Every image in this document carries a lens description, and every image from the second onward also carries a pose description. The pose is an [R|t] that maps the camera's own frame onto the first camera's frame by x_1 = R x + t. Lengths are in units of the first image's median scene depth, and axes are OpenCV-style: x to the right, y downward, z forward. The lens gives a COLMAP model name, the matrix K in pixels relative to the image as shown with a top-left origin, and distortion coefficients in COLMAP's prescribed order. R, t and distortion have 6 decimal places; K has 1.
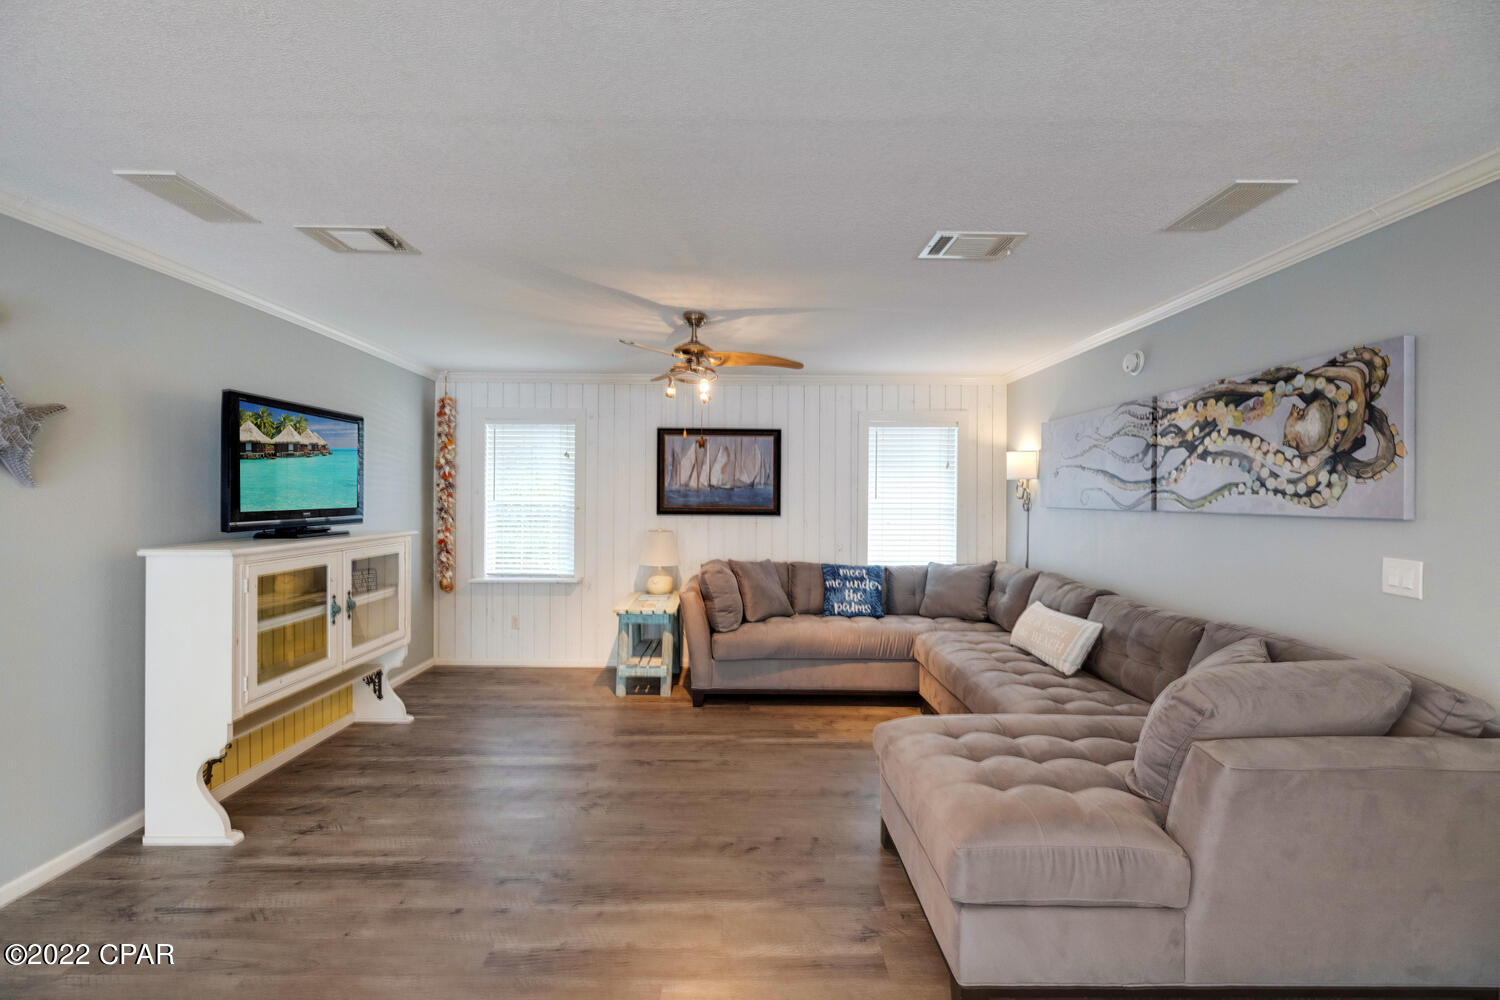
lens RADIAL K [[622.6, 0, 743.4], [0, 622.6, 499.9], [0, 0, 1]] dist [-0.001200, -0.001209]
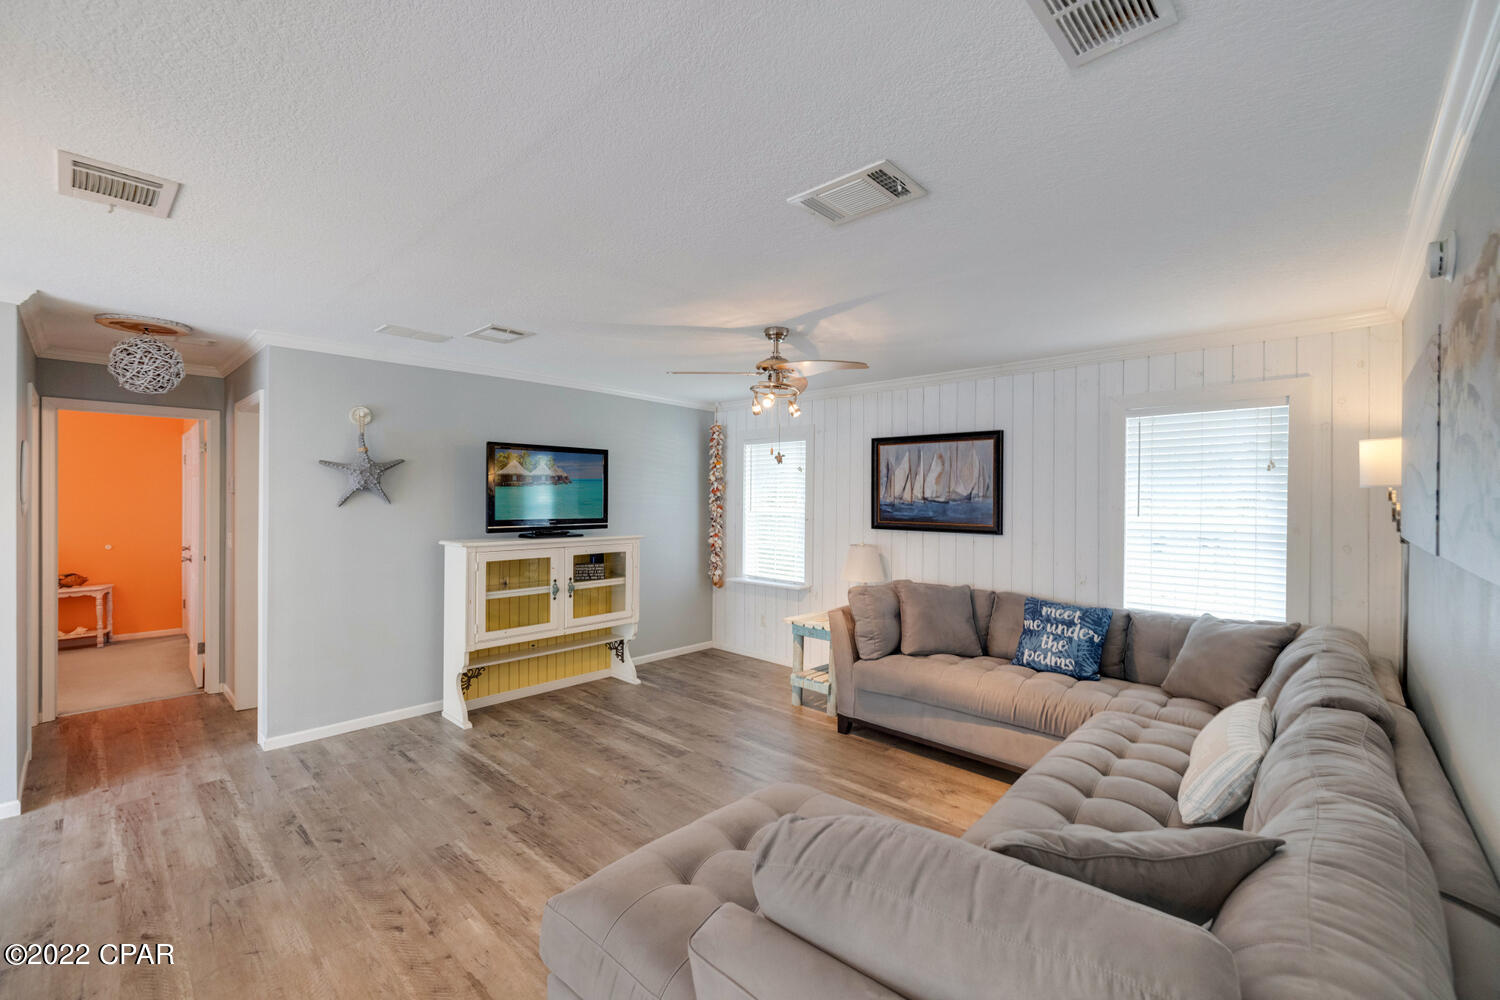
lens RADIAL K [[622.6, 0, 740.0], [0, 622.6, 502.3], [0, 0, 1]] dist [-0.001200, -0.001209]
pose [[0.719373, 0.002254, -0.694620, 0.643884], [-0.006916, 0.999968, -0.003918, -0.019811], [0.694590, 0.007622, 0.719366, 0.282437]]
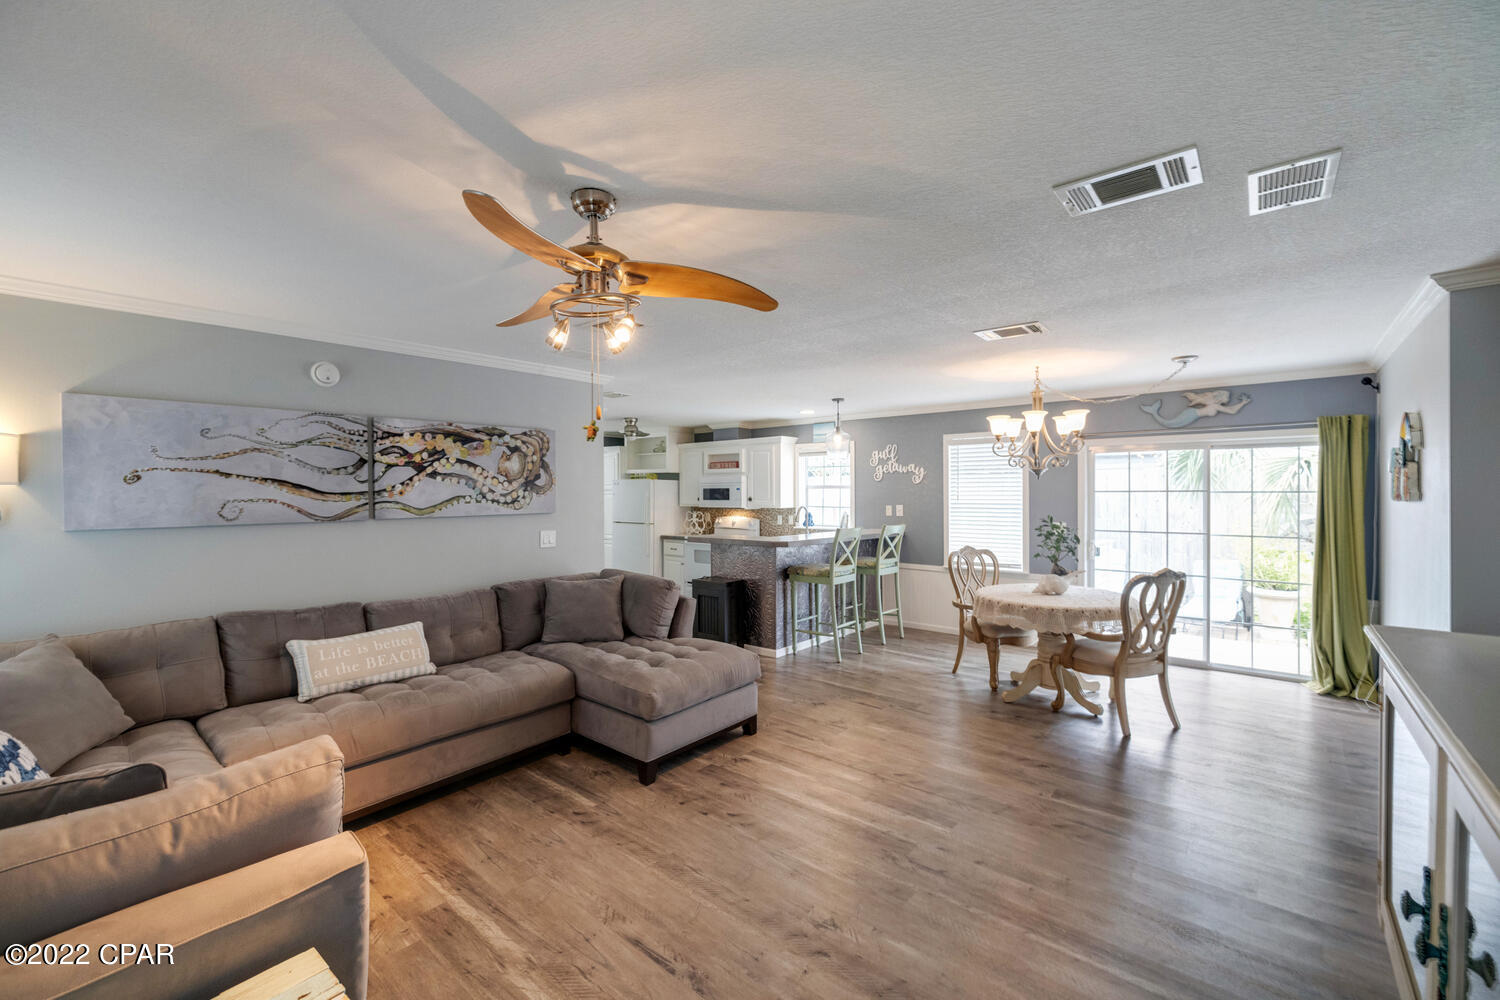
lens RADIAL K [[622.6, 0, 740.0], [0, 622.6, 498.6], [0, 0, 1]] dist [-0.001200, -0.001209]
pose [[-0.756237, -0.013335, 0.654162, -0.610785], [0.003945, 0.999681, 0.024938, -0.048915], [-0.654286, 0.021440, -0.755943, 1.512507]]
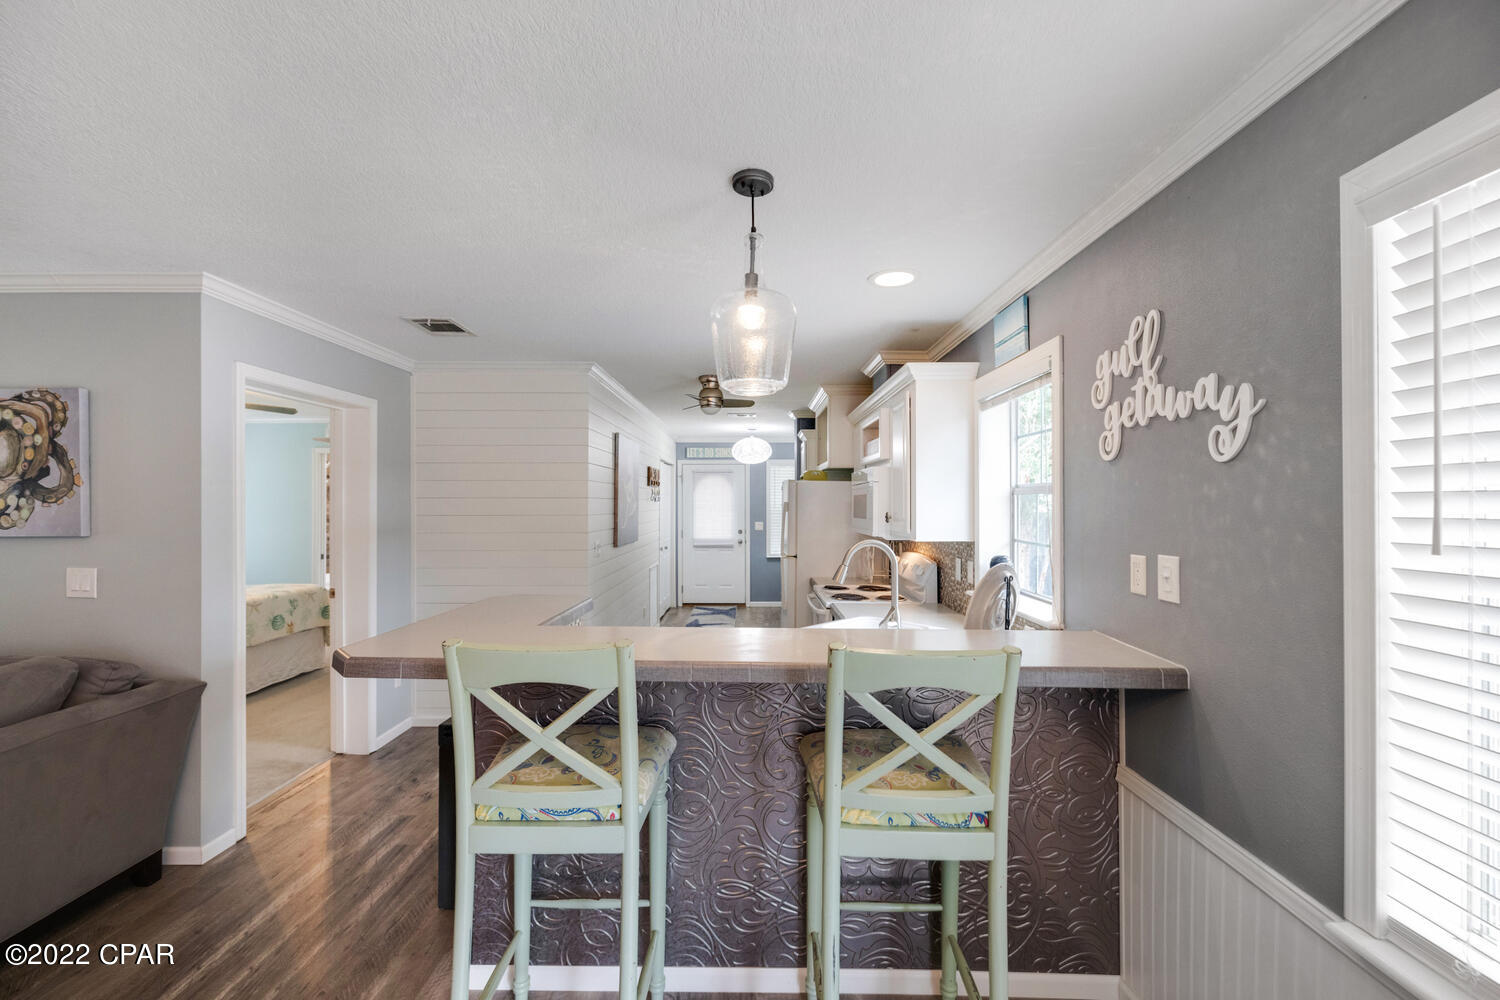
lens RADIAL K [[622.6, 0, 750.4], [0, 622.6, 502.8], [0, 0, 1]] dist [-0.001200, -0.001209]
pose [[0.009263, -0.007664, 0.999928, -0.111305], [0.010602, 0.999915, 0.007566, -0.020855], [-0.999901, 0.010531, 0.009343, -0.235488]]
